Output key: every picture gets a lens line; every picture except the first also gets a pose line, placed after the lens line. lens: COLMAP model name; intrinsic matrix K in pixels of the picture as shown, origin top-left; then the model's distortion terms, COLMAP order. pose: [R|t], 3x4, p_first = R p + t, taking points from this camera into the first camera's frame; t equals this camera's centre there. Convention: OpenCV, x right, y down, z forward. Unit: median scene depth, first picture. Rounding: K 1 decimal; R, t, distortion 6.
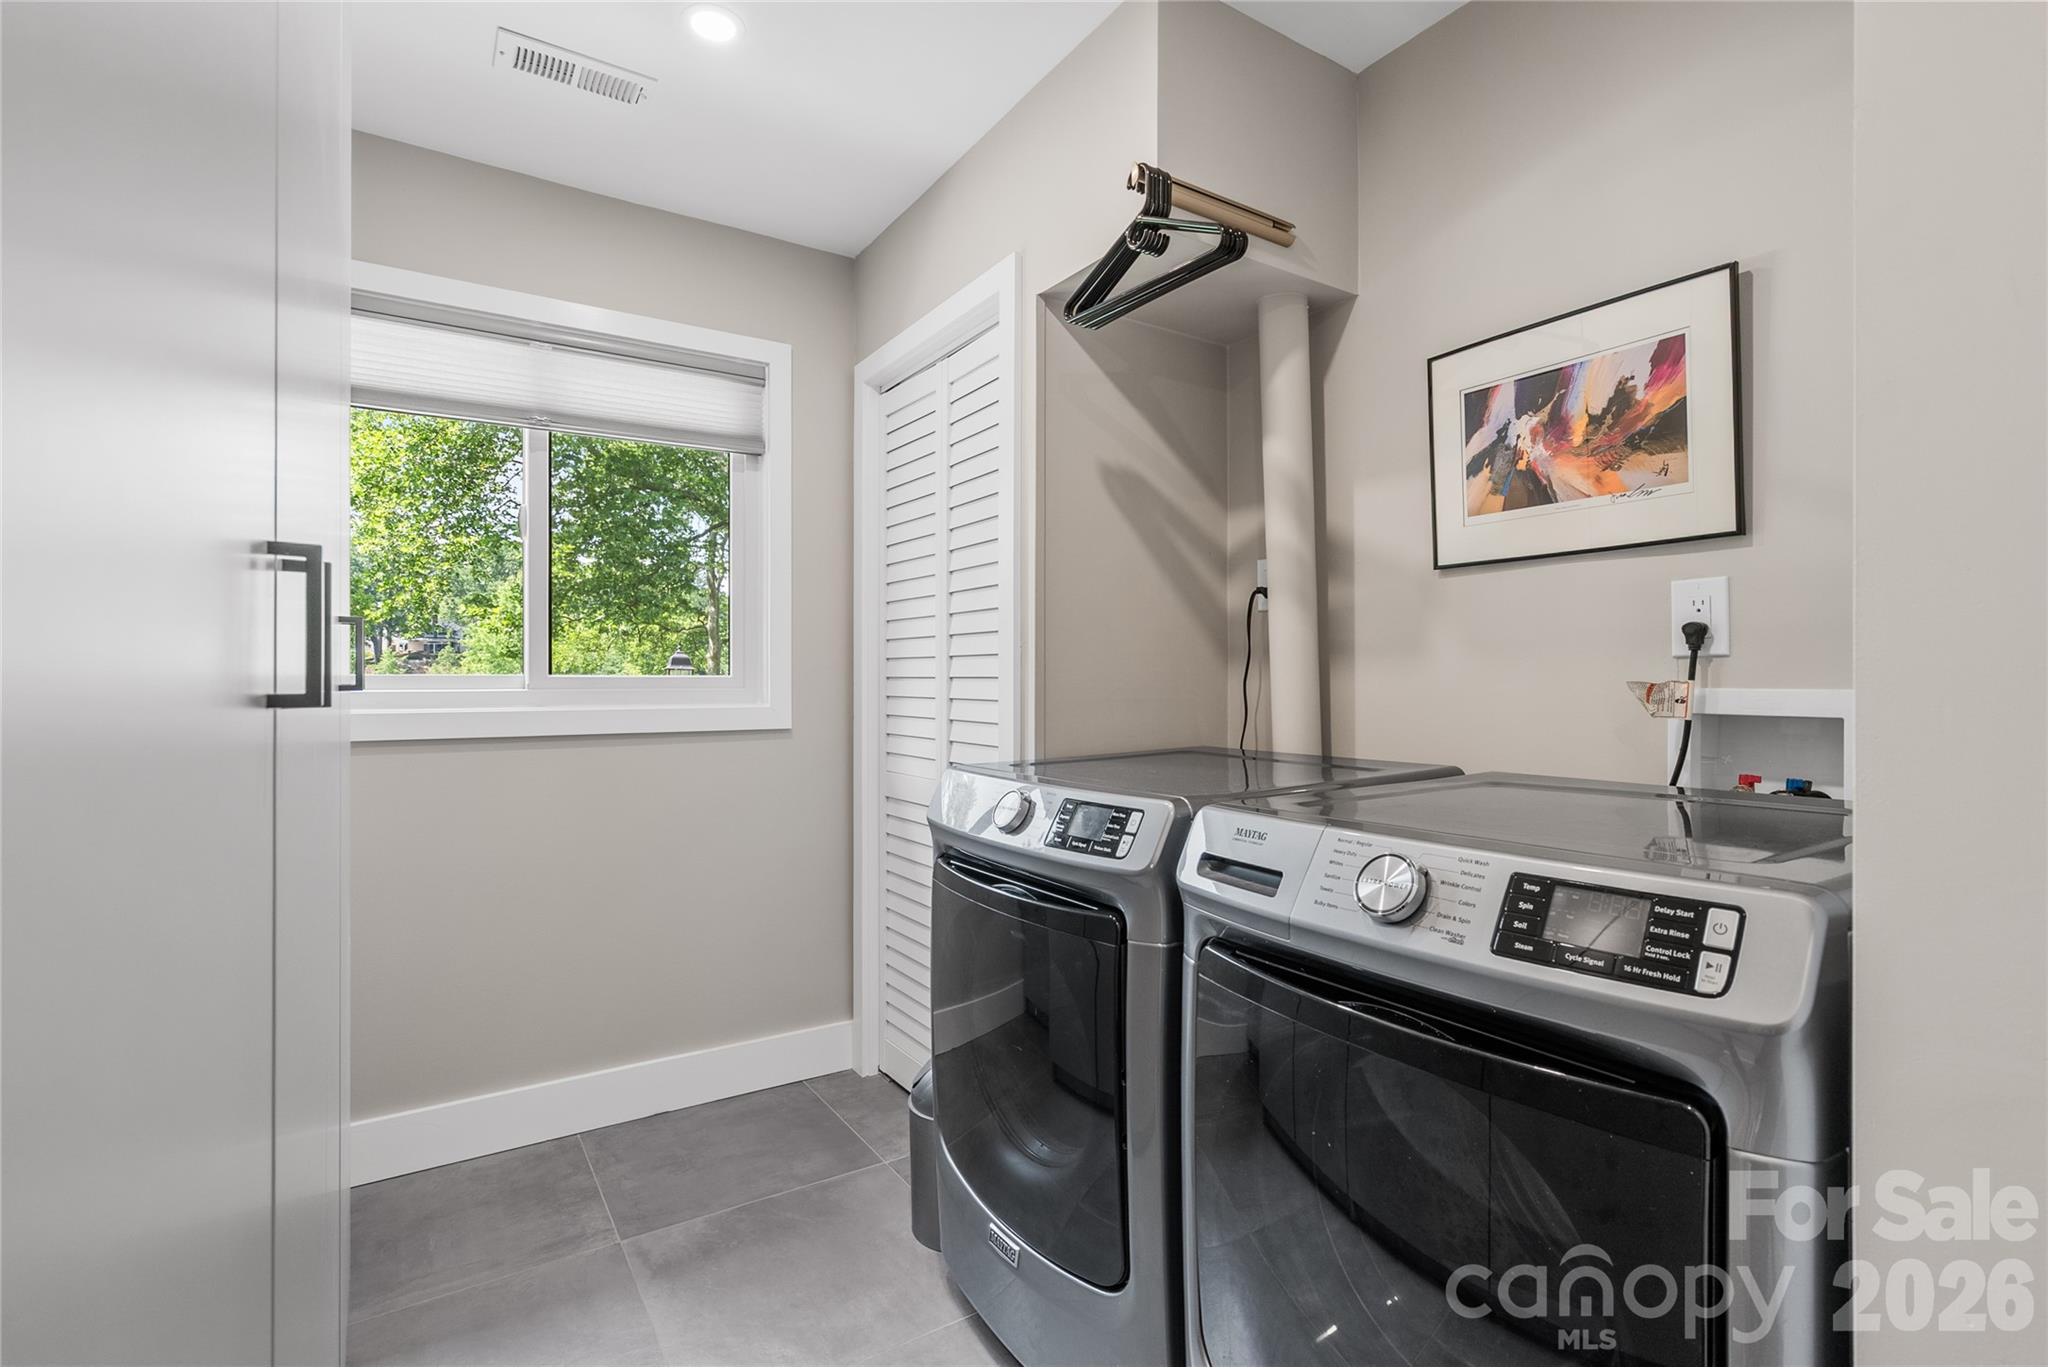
lens RADIAL K [[937.9, 0, 1034.5], [0, 937.9, 681.4], [0, 0, 1]] dist [-0.004667, 0.002249]
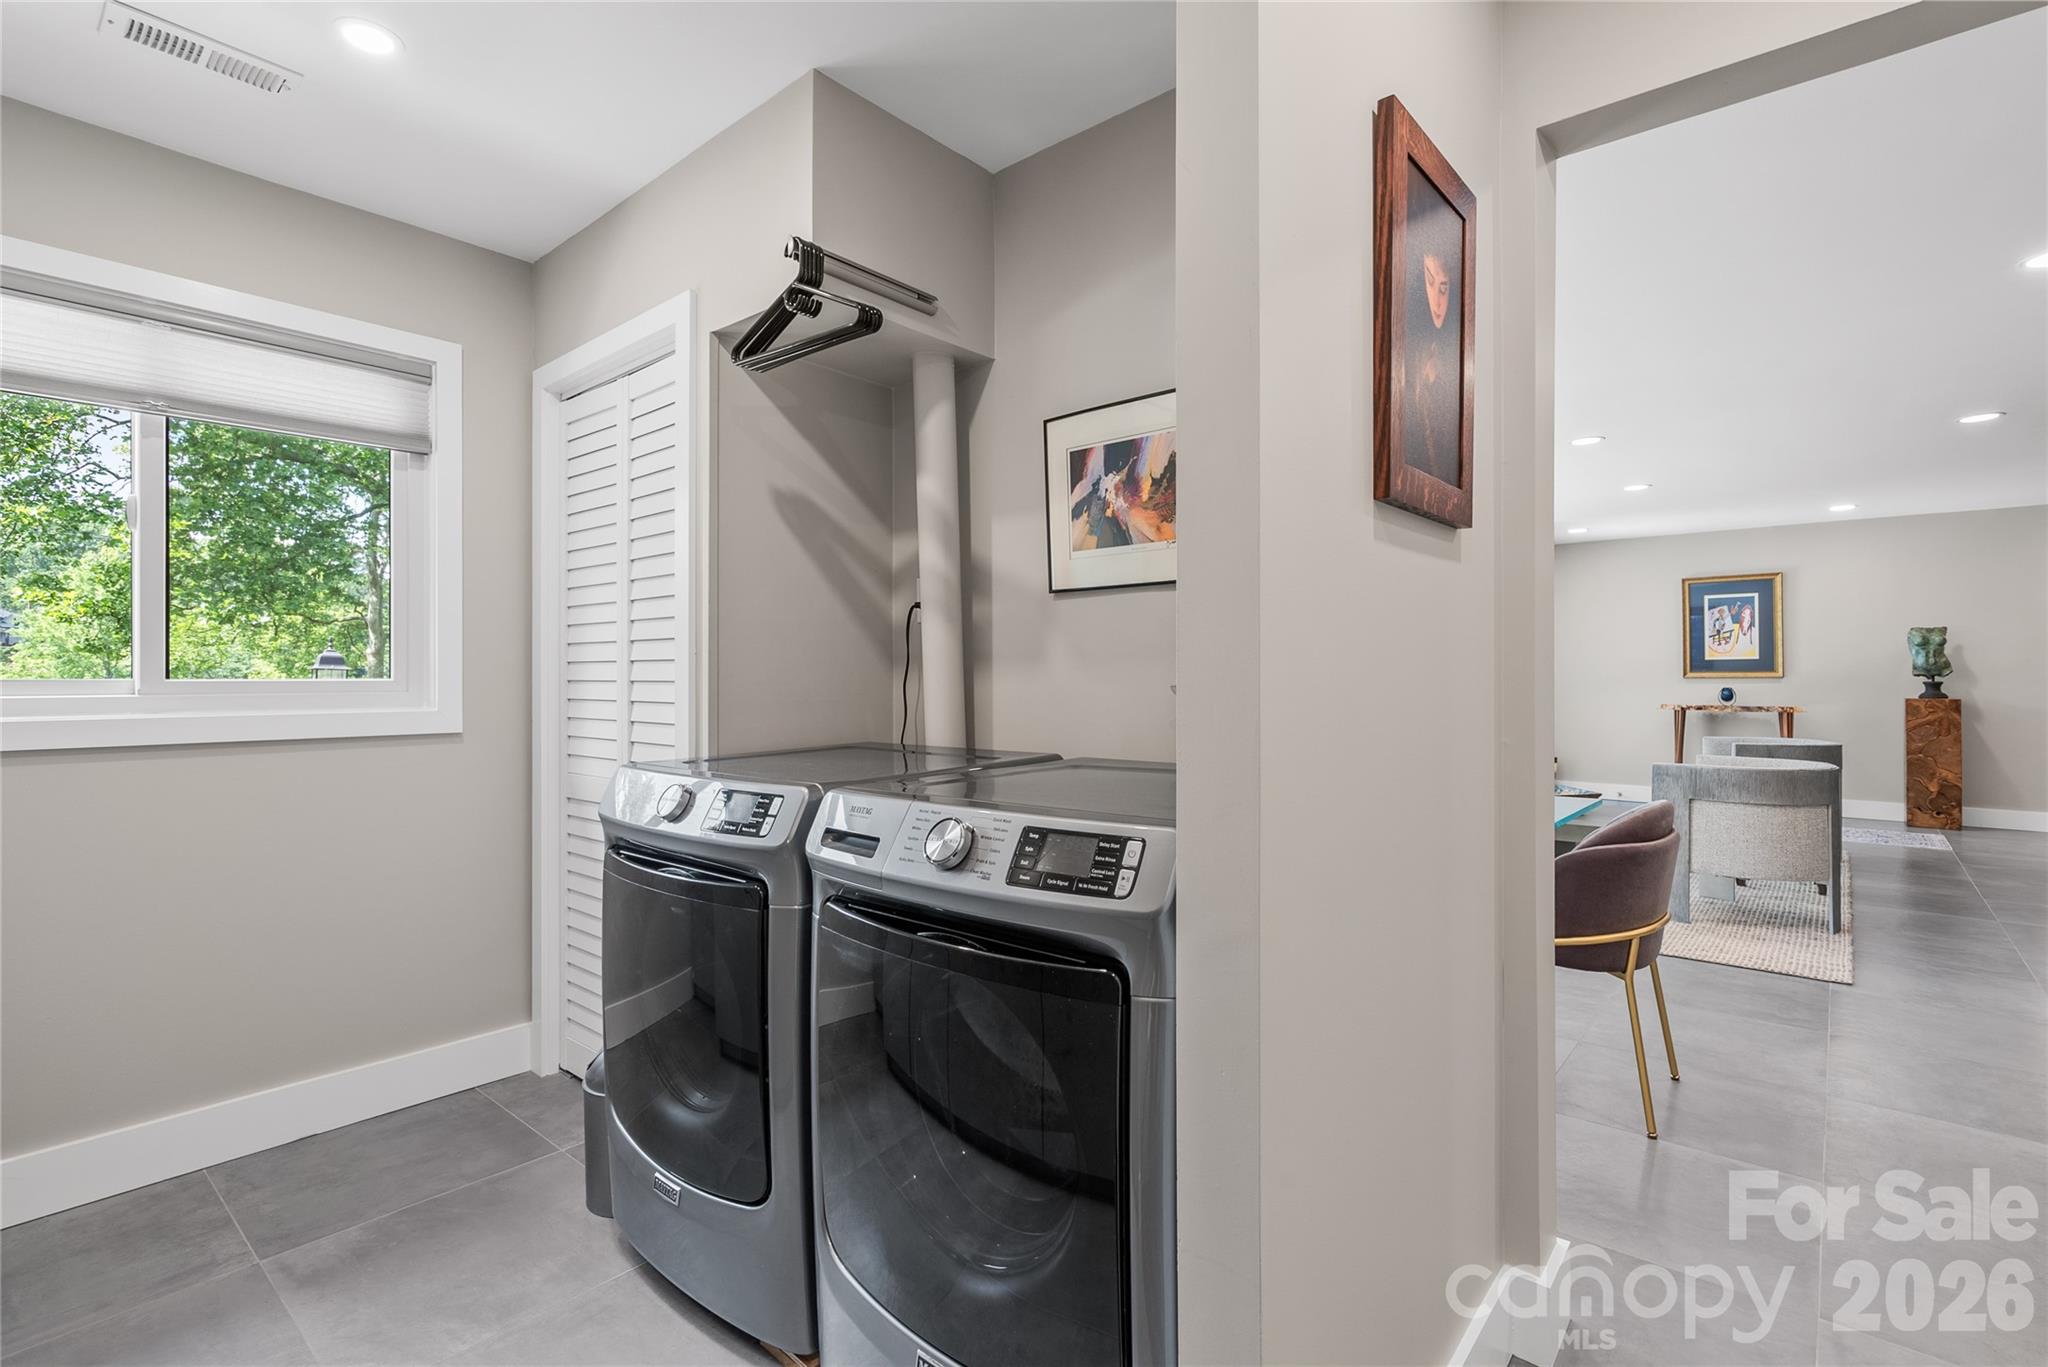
lens RADIAL K [[937.9, 0, 1025.2], [0, 937.9, 678.1], [0, 0, 1]] dist [-0.004667, 0.002249]
pose [[0.962065, -0.000766, 0.272819, 0.060560], [0.001294, 0.999998, -0.001755, -0.006373], [-0.272817, 0.002041, 0.962064, -0.159188]]
